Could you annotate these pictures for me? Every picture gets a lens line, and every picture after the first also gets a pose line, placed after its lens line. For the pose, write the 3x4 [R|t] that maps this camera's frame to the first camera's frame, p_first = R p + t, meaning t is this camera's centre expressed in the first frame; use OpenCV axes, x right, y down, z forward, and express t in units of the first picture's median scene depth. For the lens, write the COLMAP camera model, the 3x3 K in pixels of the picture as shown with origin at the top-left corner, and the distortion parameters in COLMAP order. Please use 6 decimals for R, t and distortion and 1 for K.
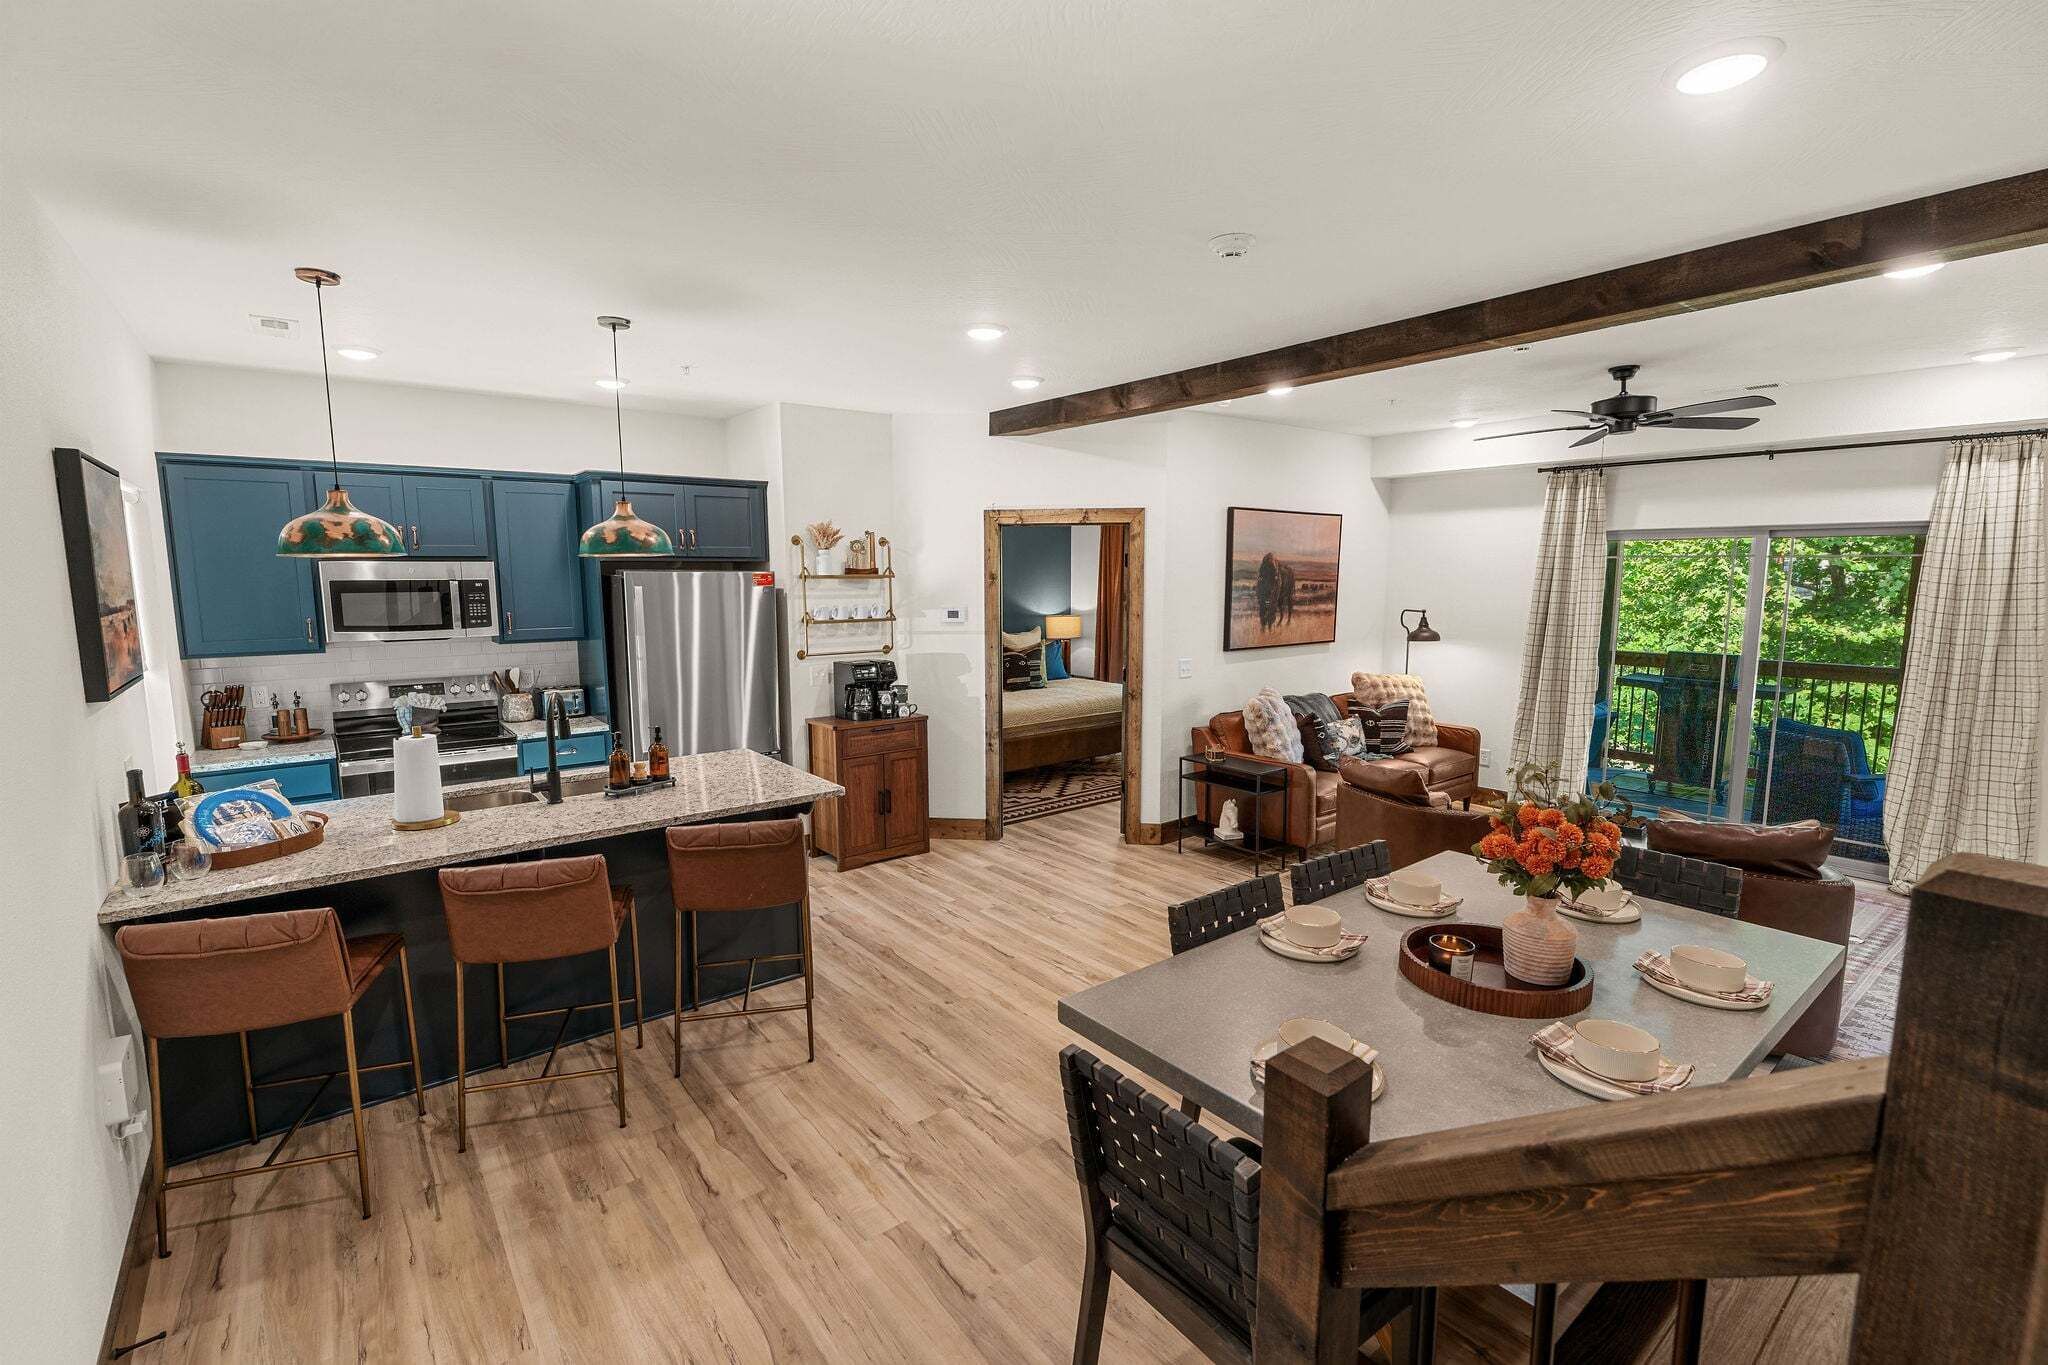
lens RADIAL K [[932.0, 0, 1024.7], [0, 932.0, 683.8], [0, 0, 1]] dist [-0.000306, 0.000033]
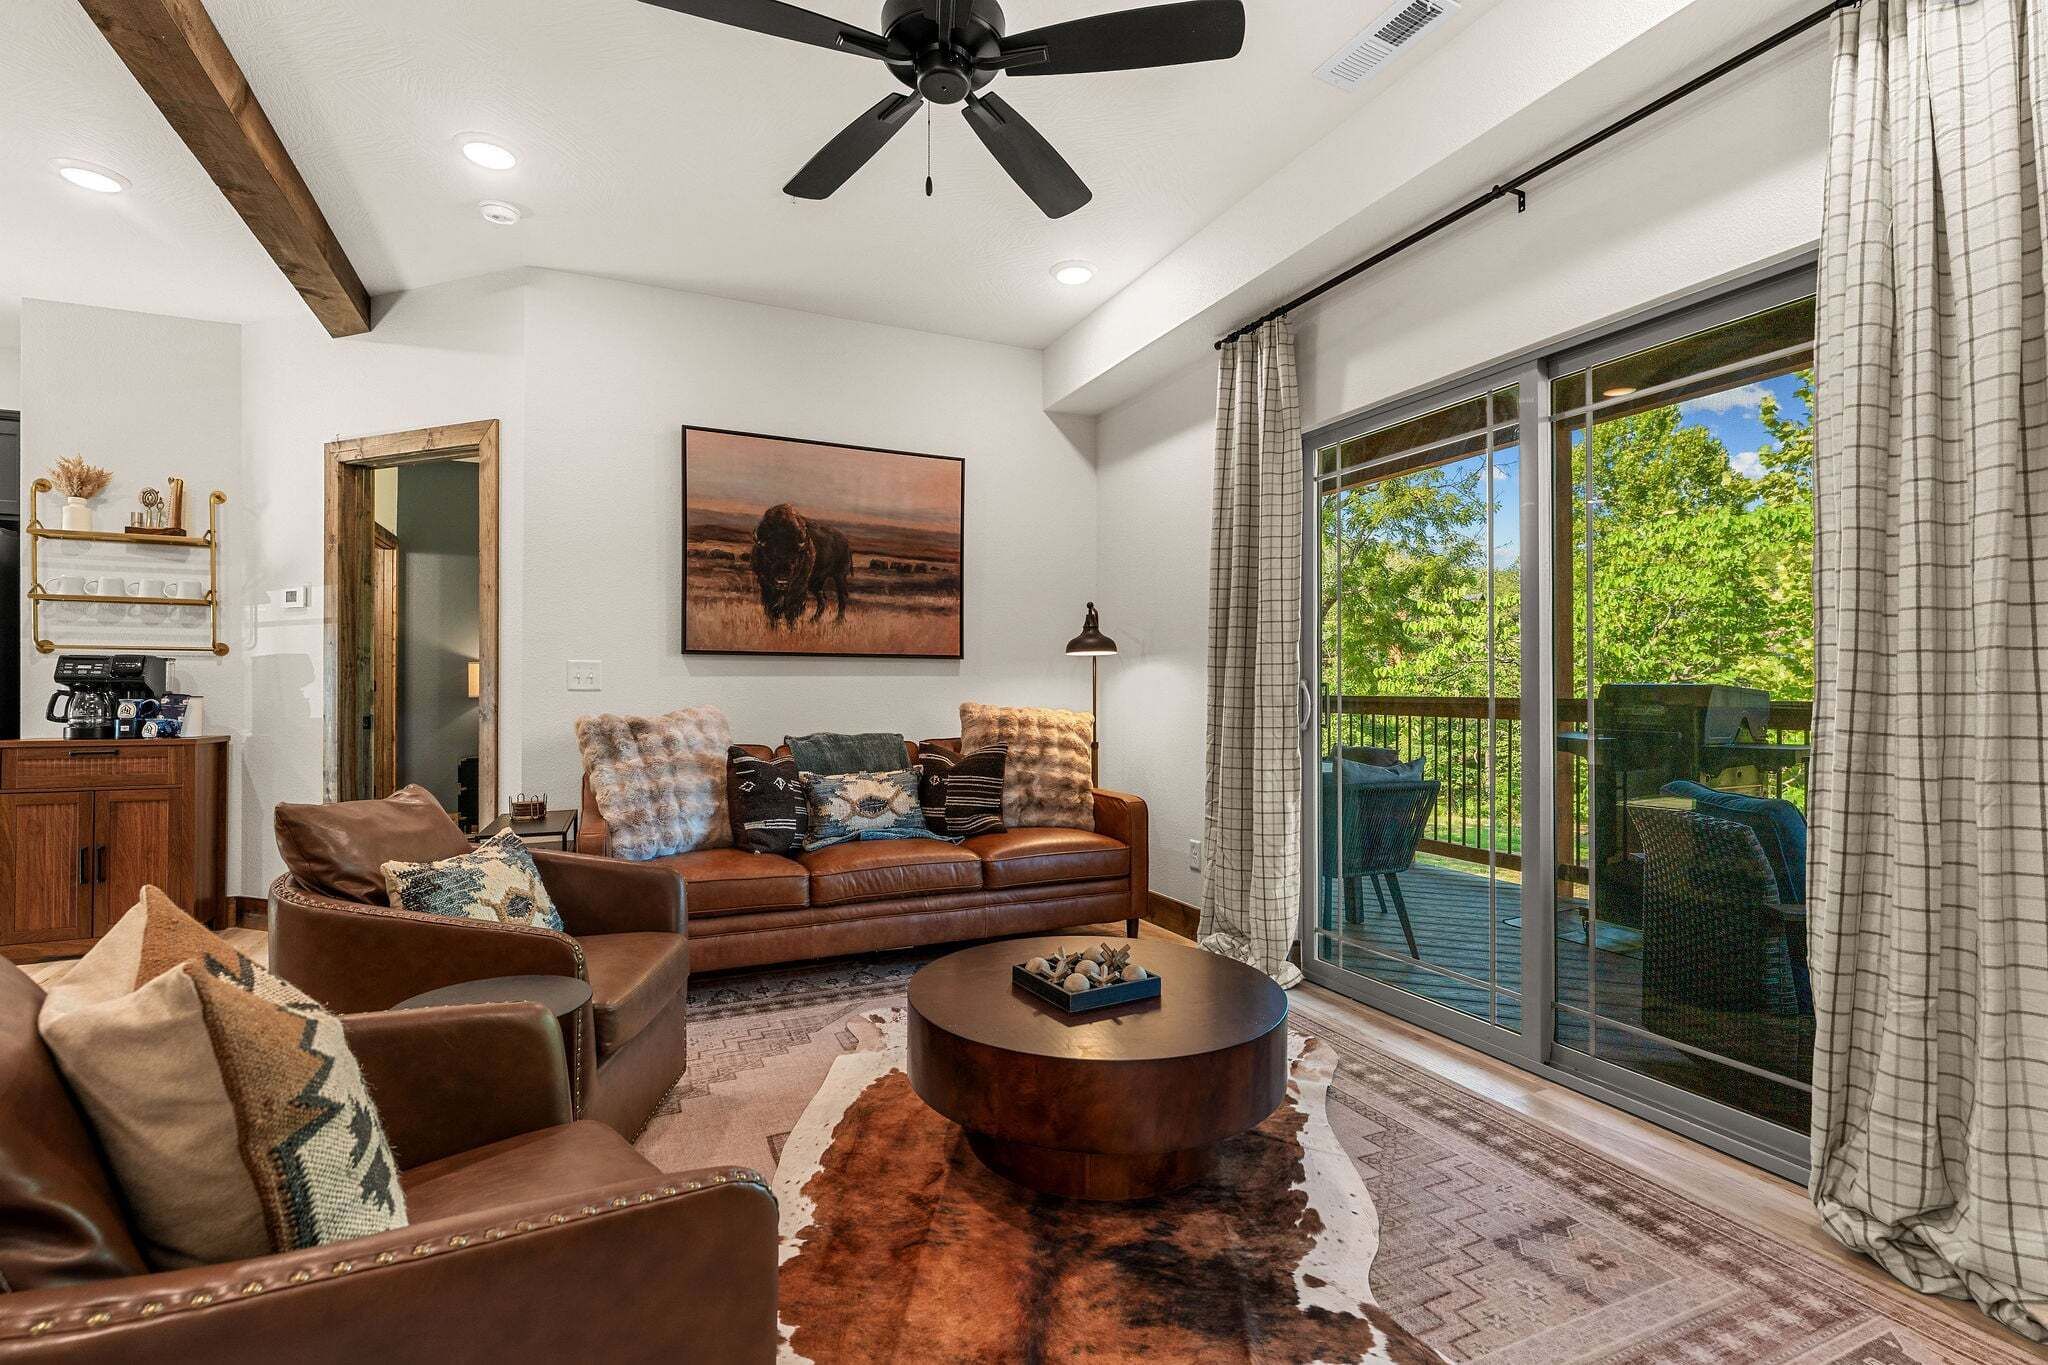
lens RADIAL K [[932.0, 0, 1024.2], [0, 932.0, 673.9], [0, 0, 1]] dist [-0.000306, 0.000033]
pose [[0.970564, -0.000374, -0.240843, 0.569414], [-0.032208, 0.990815, -0.131329, 0.051155], [0.238680, 0.135220, 0.961638, 0.440811]]
